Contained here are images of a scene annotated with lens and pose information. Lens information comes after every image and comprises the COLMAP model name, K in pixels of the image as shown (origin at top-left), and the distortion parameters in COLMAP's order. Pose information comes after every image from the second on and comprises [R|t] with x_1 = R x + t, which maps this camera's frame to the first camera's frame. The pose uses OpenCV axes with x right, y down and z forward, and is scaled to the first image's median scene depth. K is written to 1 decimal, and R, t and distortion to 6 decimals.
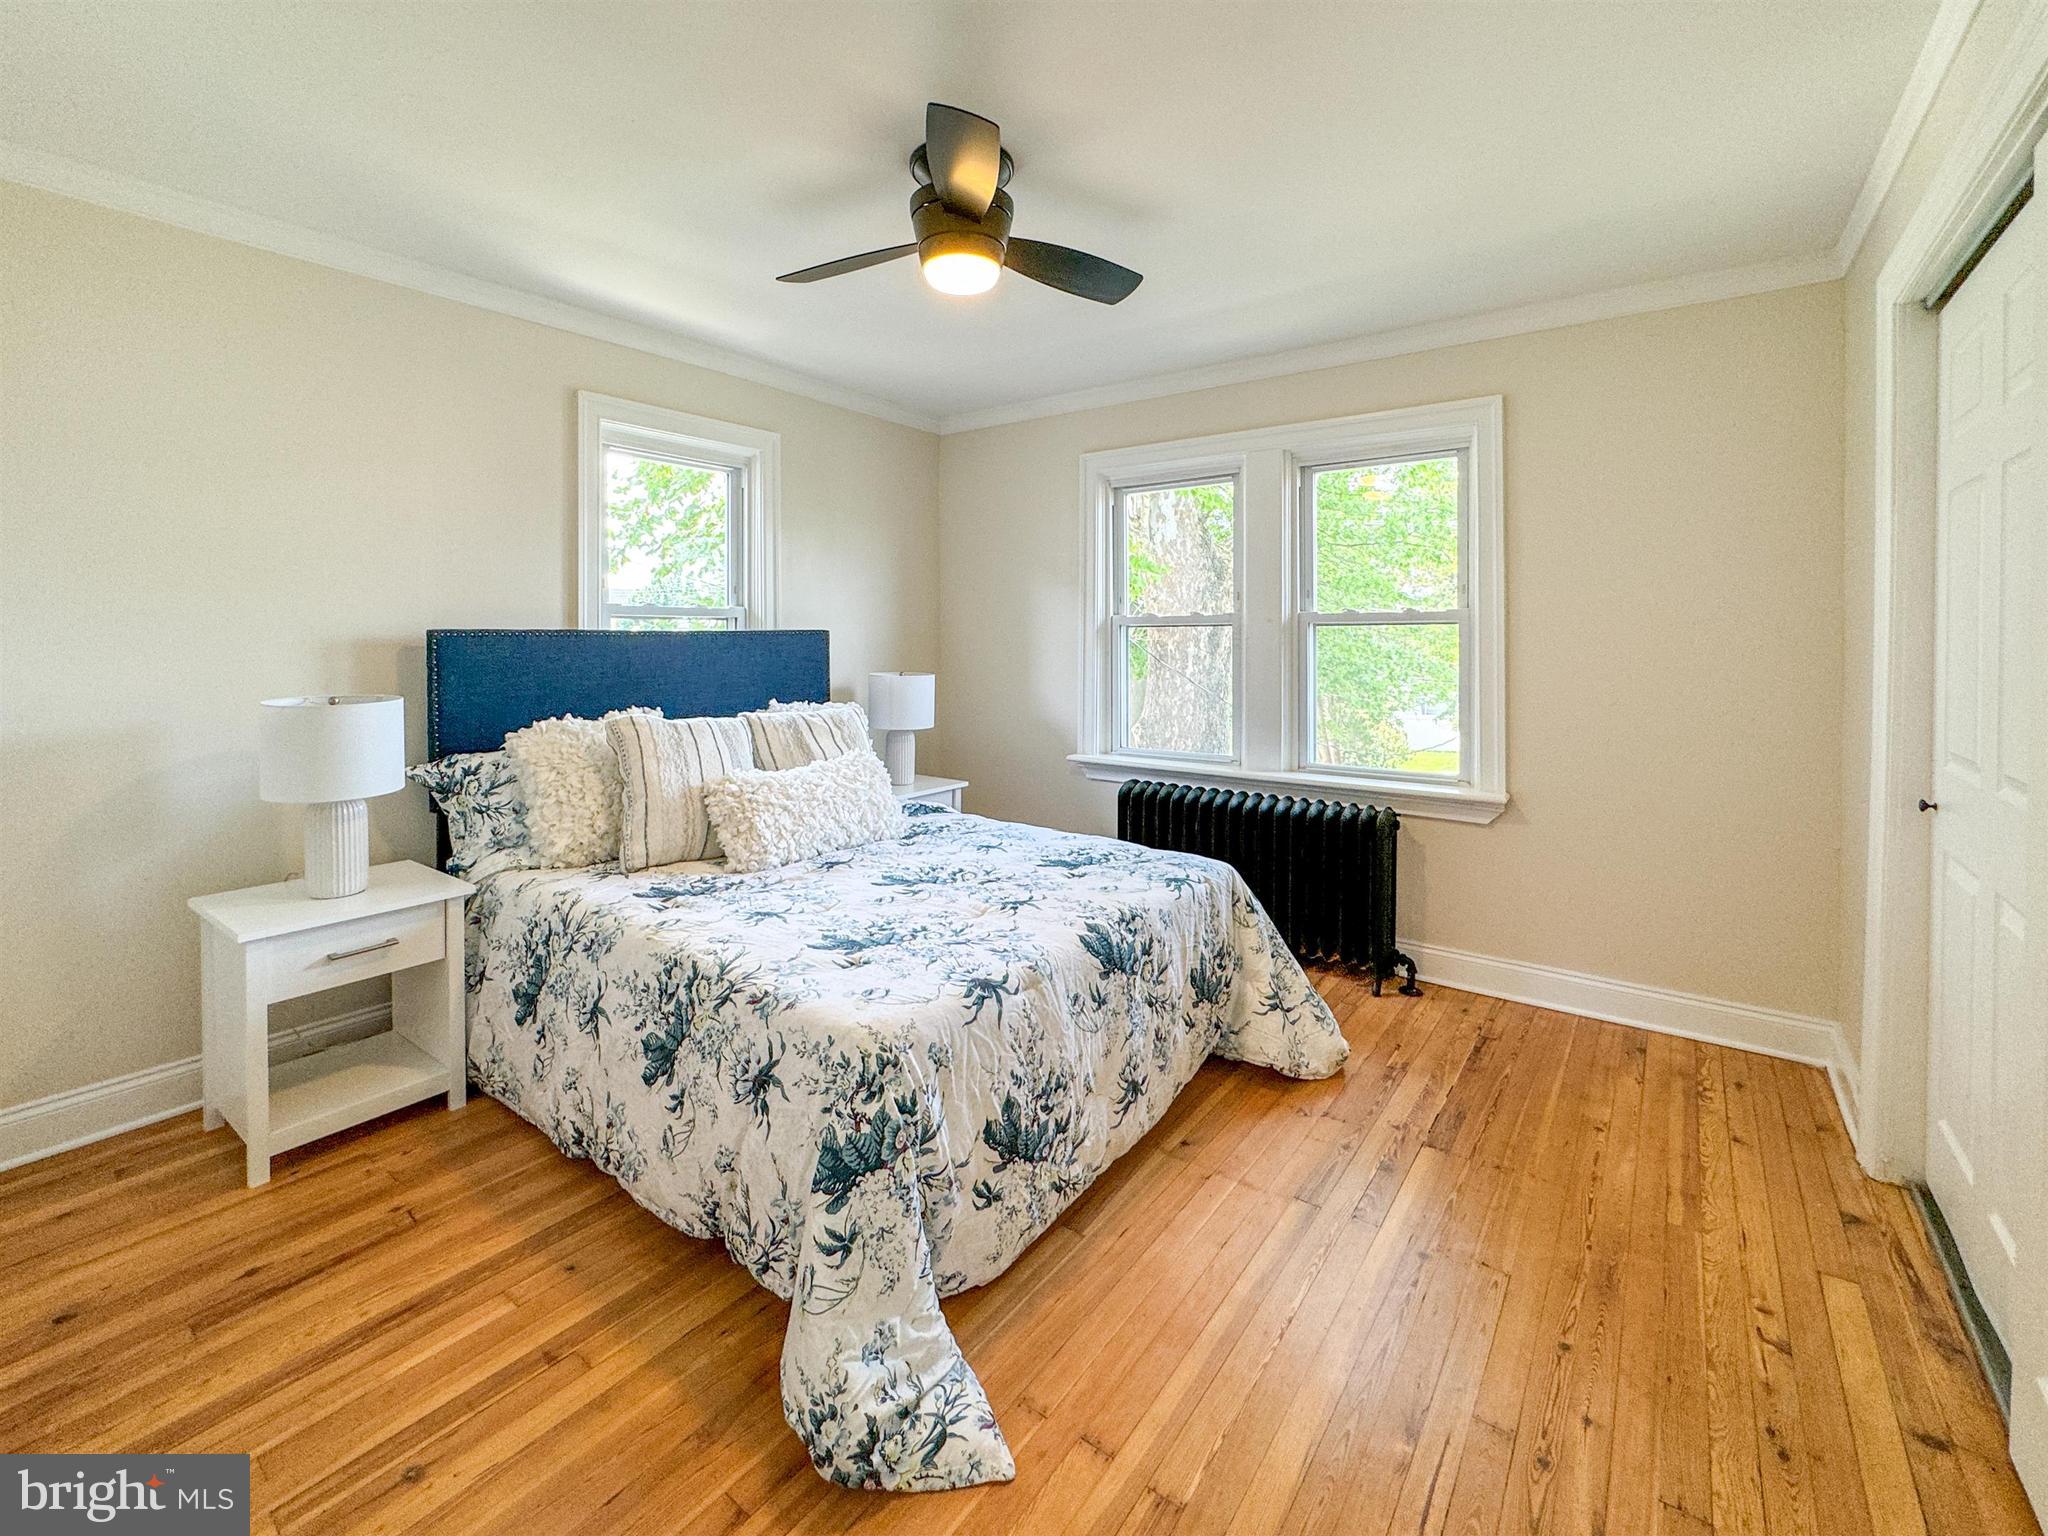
lens RADIAL K [[852.5, 0, 1024.0], [0, 852.5, 768.0], [0, 0, 1]] dist [-0.002523, -0.000380]
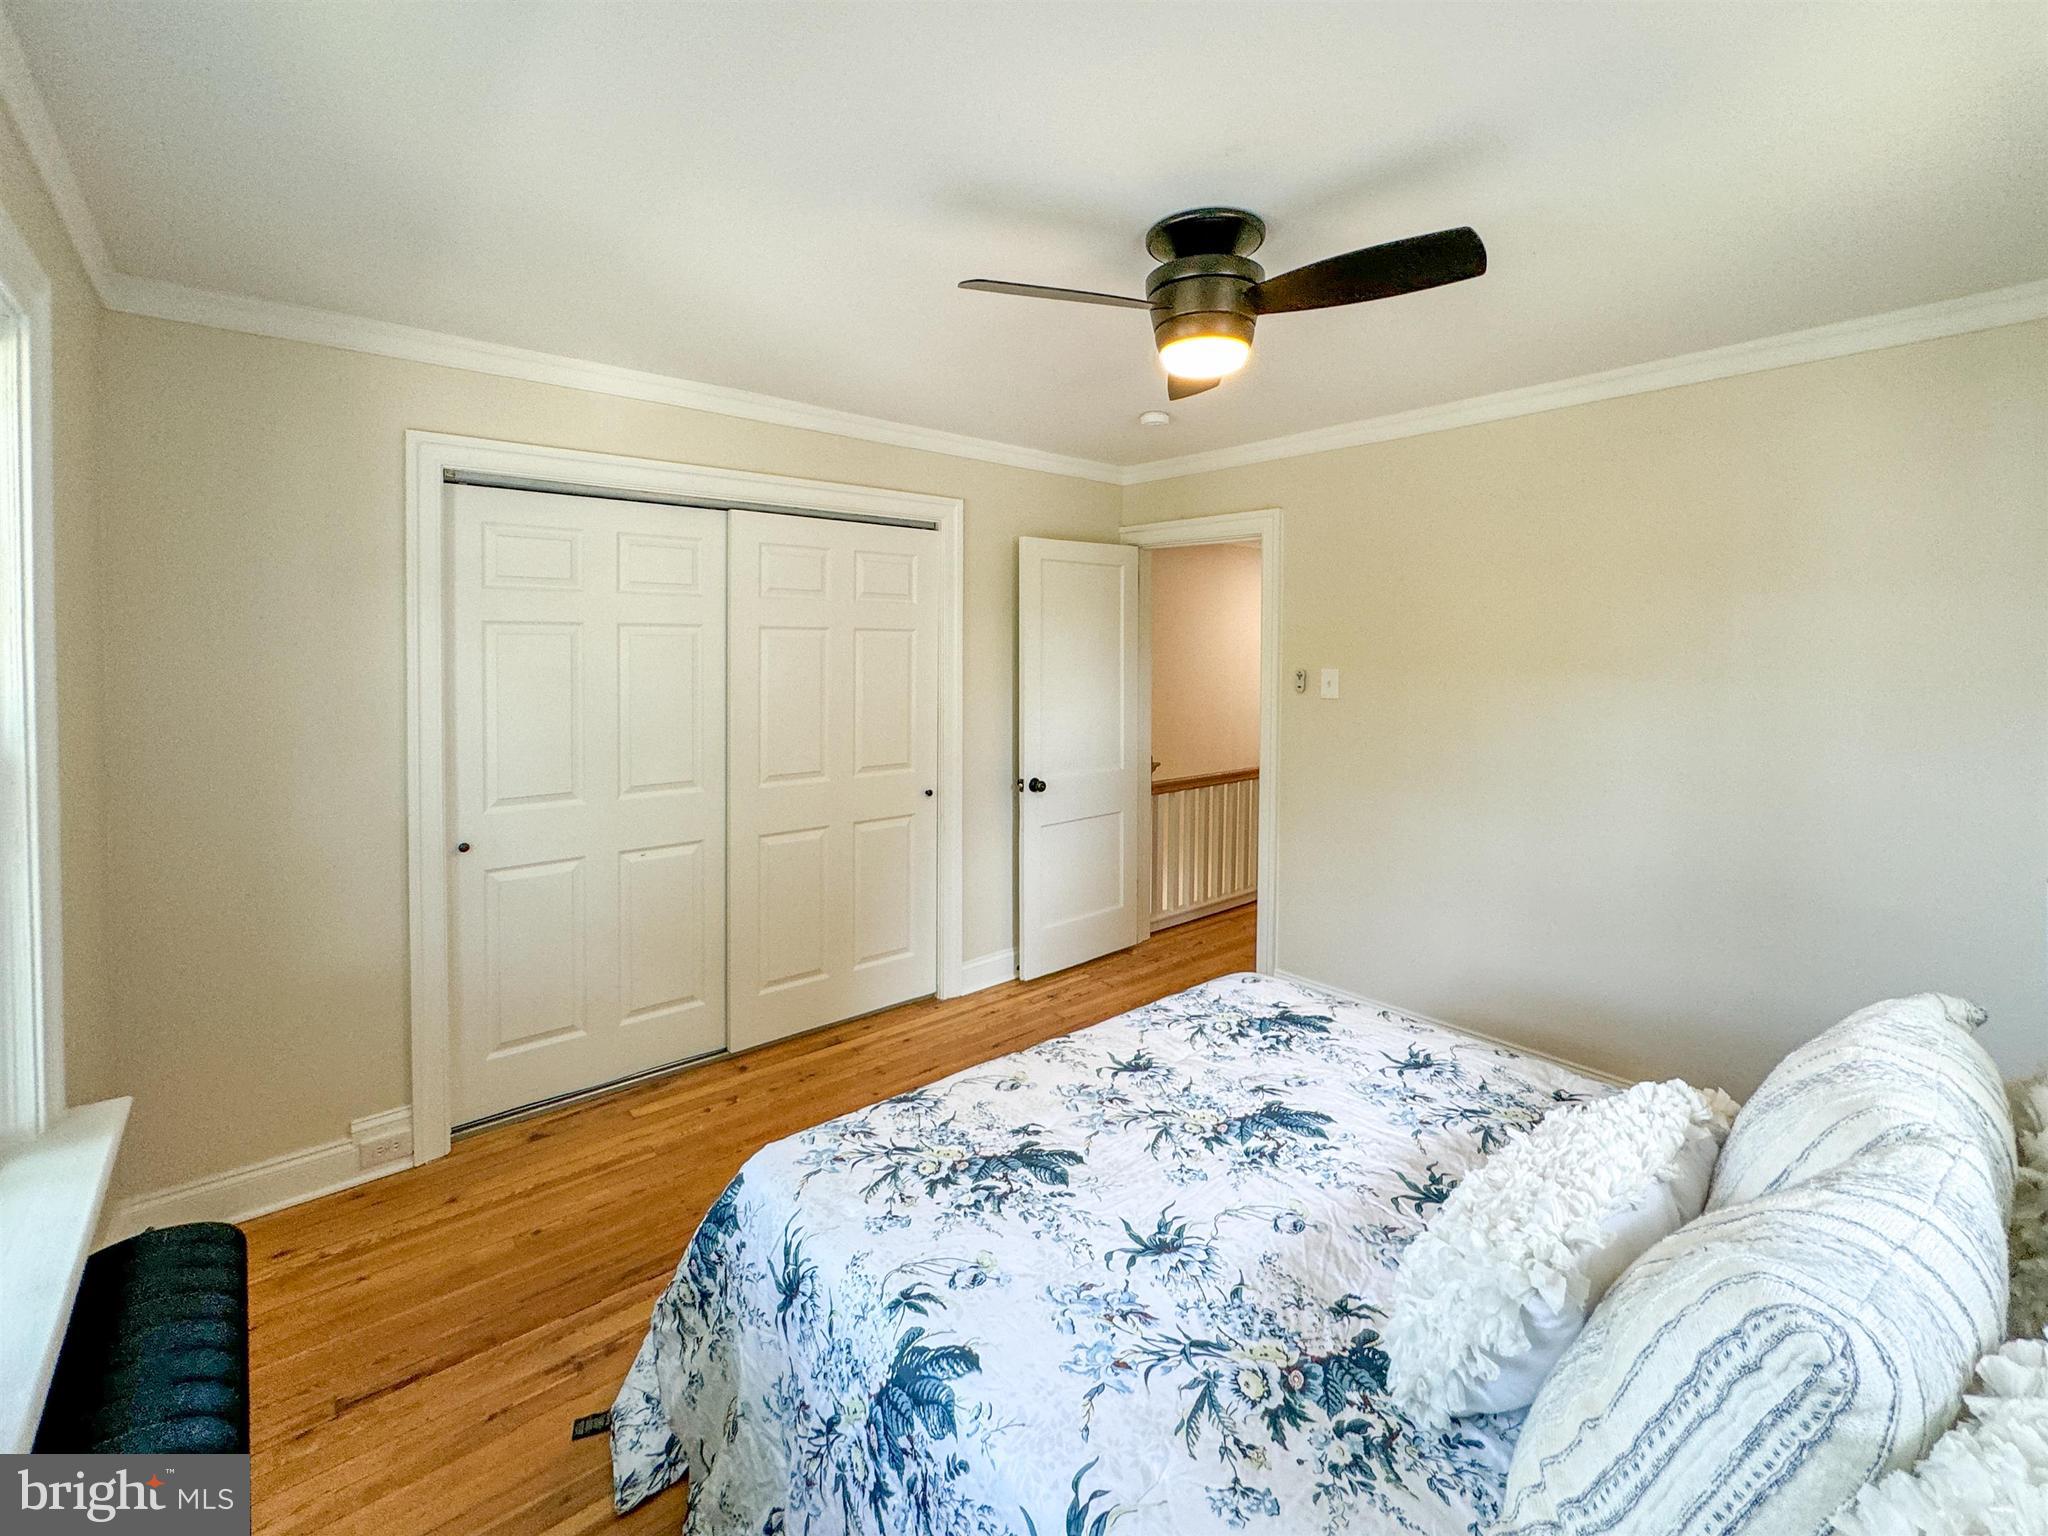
lens RADIAL K [[852.5, 0, 1024.0], [0, 852.5, 768.0], [0, 0, 1]] dist [-0.002523, -0.000380]
pose [[-0.972306, -0.039988, 0.230265, -0.095826], [0.031394, 0.953977, 0.298233, -0.434525], [-0.231593, 0.297202, -0.926302, 1.923072]]
